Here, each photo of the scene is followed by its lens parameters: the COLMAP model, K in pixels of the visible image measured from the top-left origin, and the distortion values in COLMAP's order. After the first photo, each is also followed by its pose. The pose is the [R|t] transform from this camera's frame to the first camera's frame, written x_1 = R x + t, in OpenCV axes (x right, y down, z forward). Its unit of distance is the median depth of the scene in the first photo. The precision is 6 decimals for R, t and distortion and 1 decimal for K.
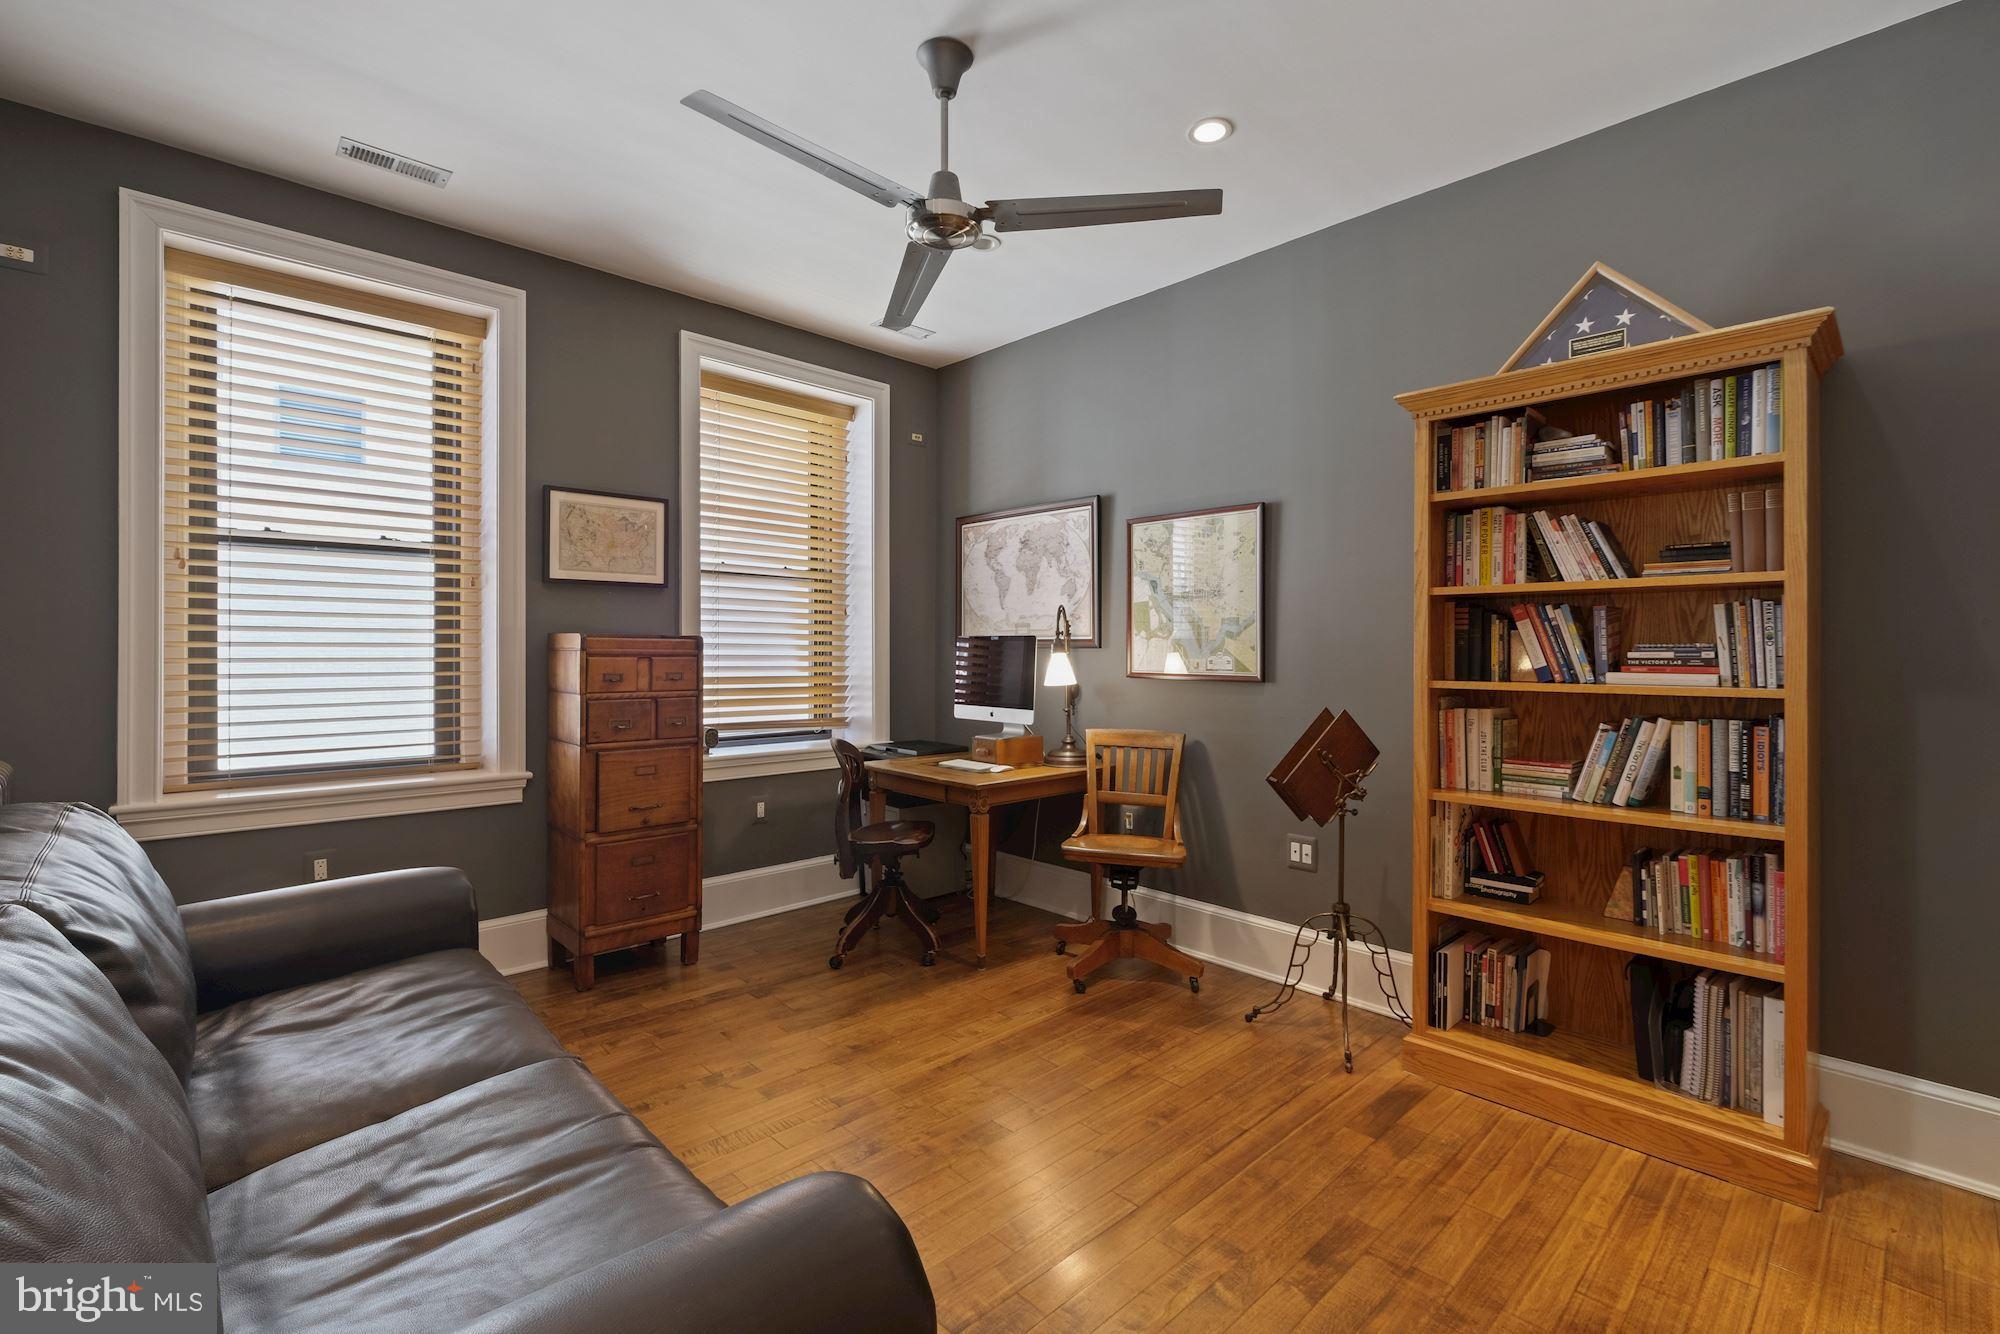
lens RADIAL K [[870.1, 0, 988.0], [0, 870.1, 647.9], [0, 0, 1]] dist [-0.001737, -0.000364]
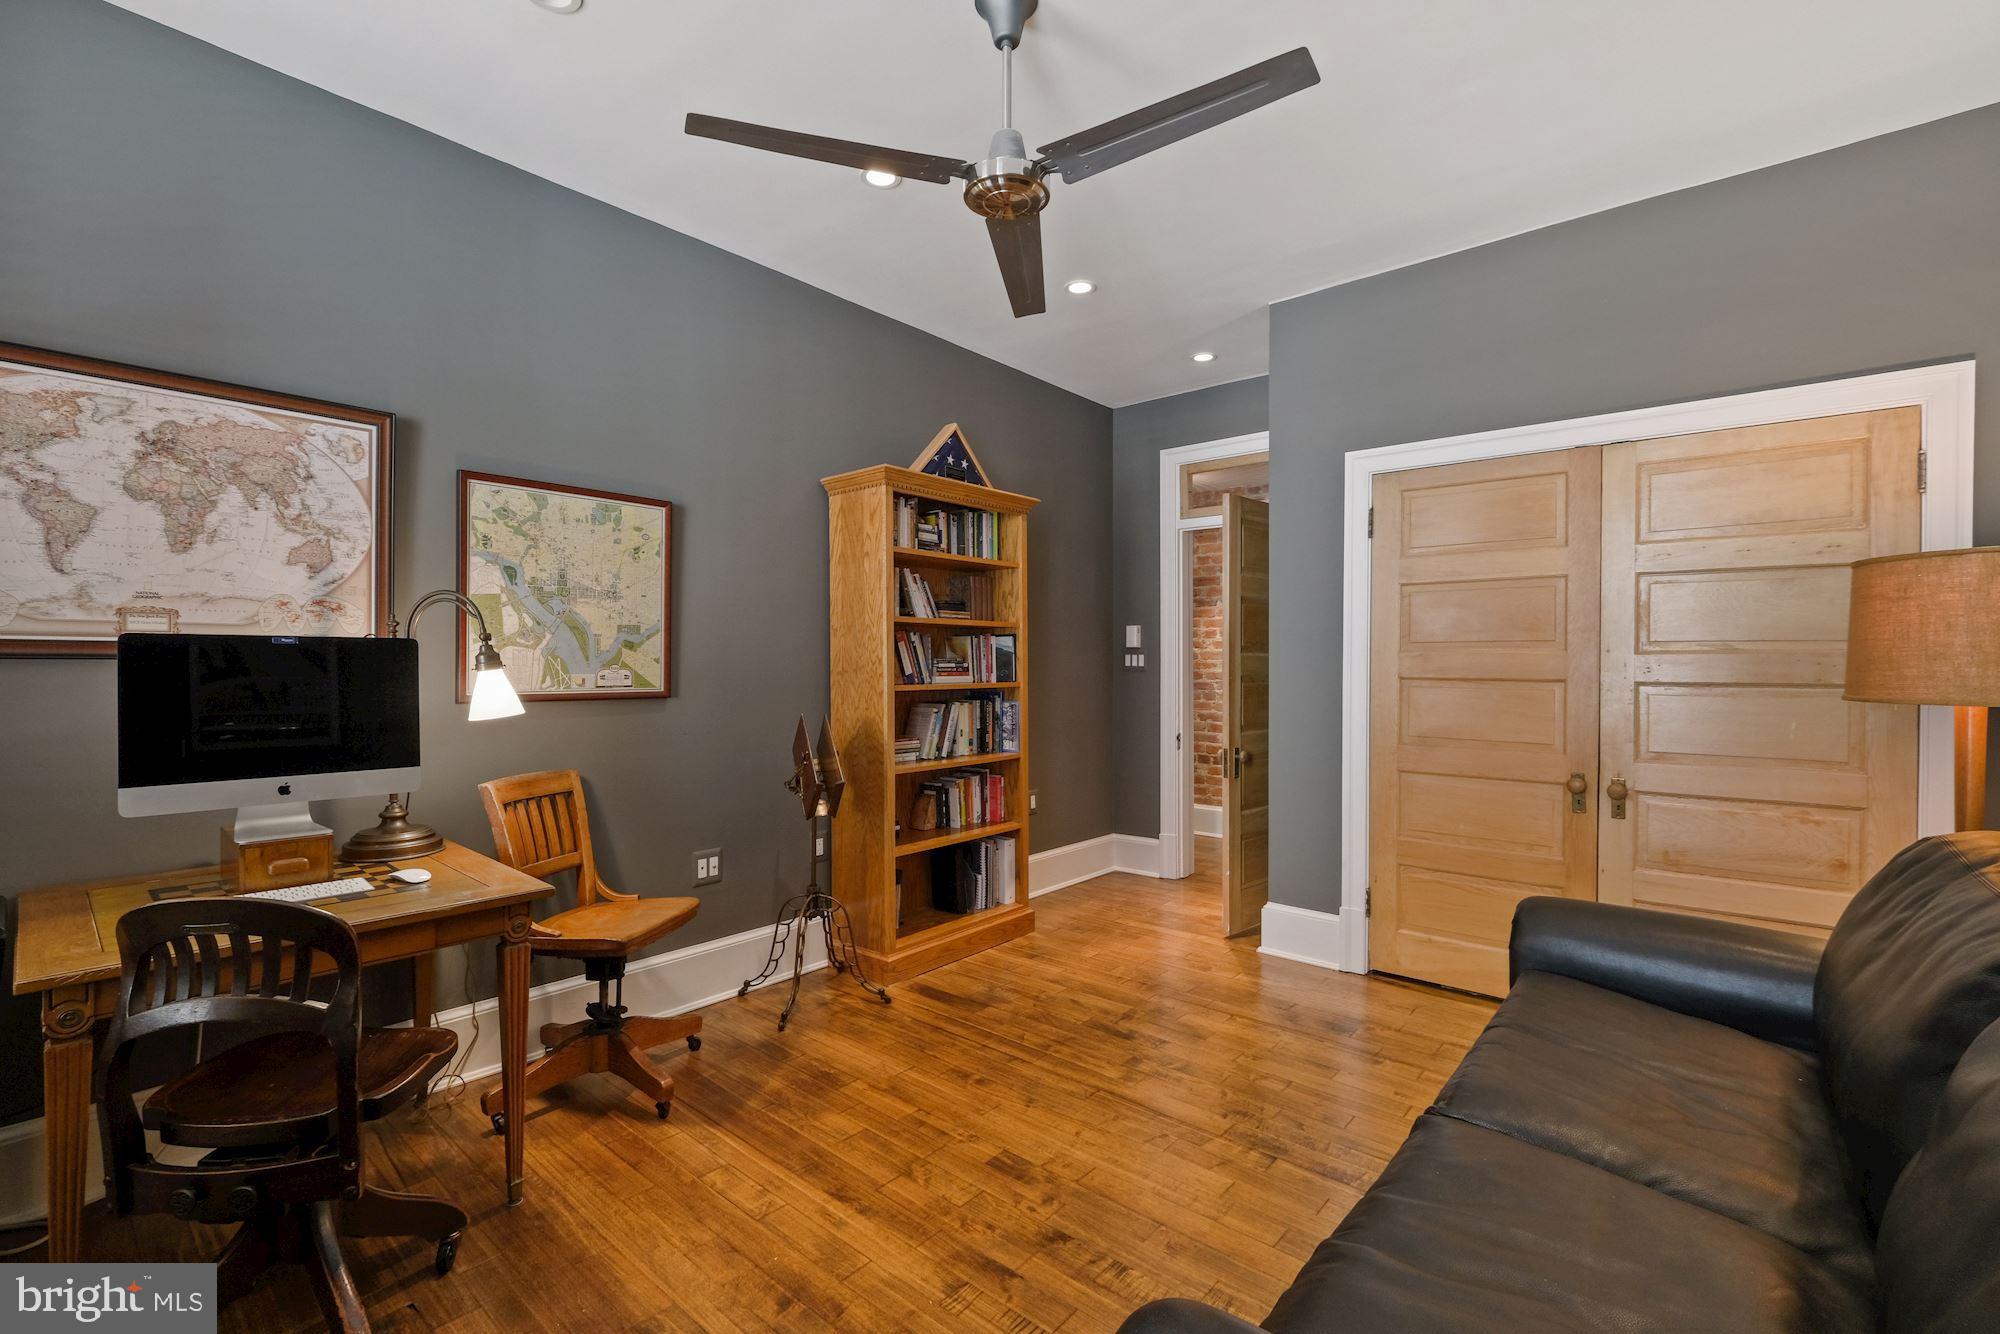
lens RADIAL K [[888.8, 0, 1003.6], [0, 888.8, 662.6], [0, 0, 1]] dist [-0.009710, -0.000195]
pose [[-0.120308, -0.004367, 0.992727, -0.678780], [-0.004875, 0.999981, 0.003808, -0.002871], [-0.992725, -0.004381, -0.120327, 0.783843]]
